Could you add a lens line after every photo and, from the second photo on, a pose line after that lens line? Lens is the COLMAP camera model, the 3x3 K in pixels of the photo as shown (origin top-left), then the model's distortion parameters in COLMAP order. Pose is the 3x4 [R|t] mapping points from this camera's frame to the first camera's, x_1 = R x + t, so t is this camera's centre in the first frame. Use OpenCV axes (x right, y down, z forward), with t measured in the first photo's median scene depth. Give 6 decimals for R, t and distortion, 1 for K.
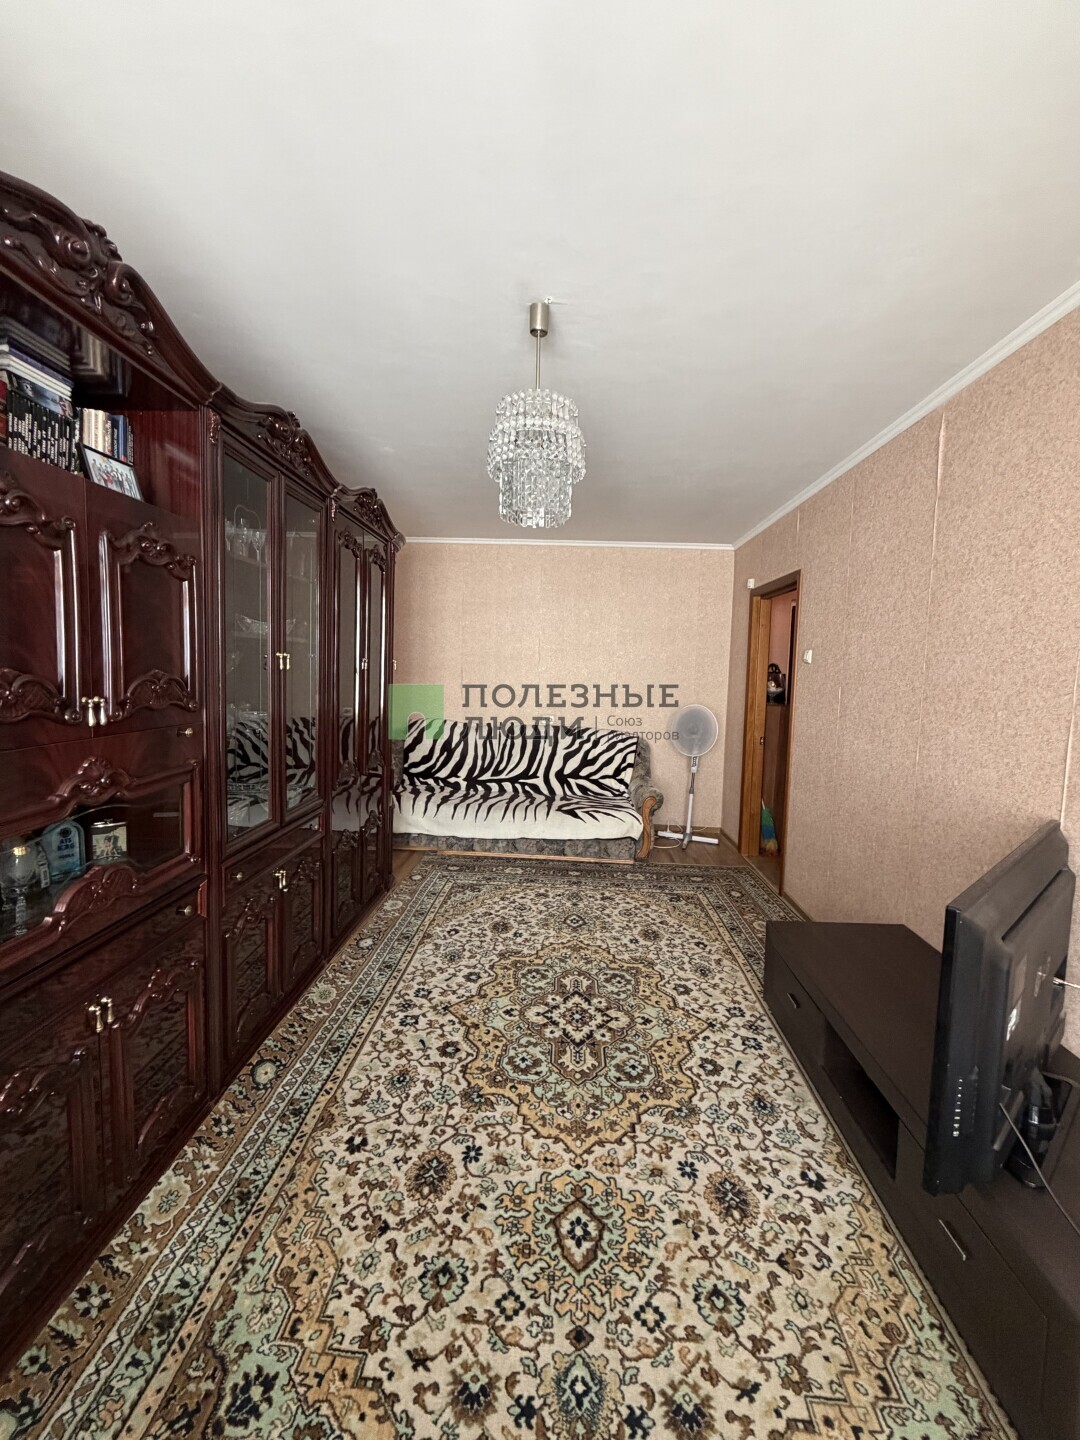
lens RADIAL K [[574.7, 0, 539.9], [0, 574.7, 713.1], [0, 0, 1]] dist [0.000686, 0.000531]
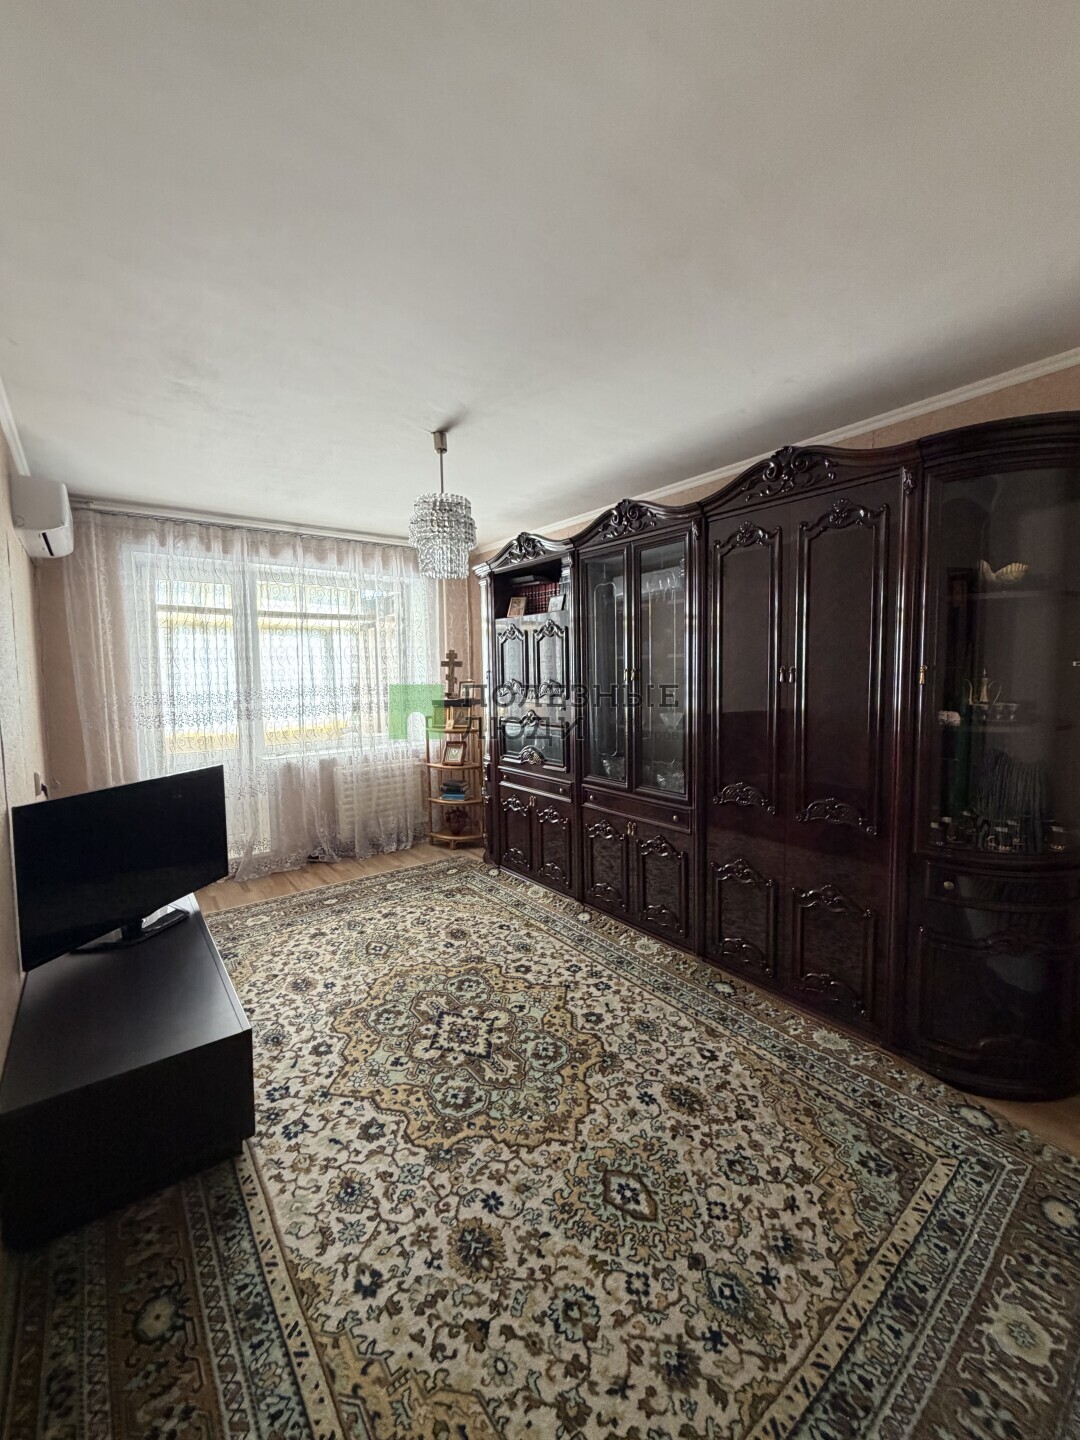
lens RADIAL K [[574.7, 0, 541.6], [0, 574.7, 714.3], [0, 0, 1]] dist [0.000686, 0.000531]
pose [[-0.757382, 0.034069, -0.652083, 0.594184], [-0.057164, 0.991344, 0.118188, -0.136699], [0.650466, 0.126789, -0.748879, 1.782087]]
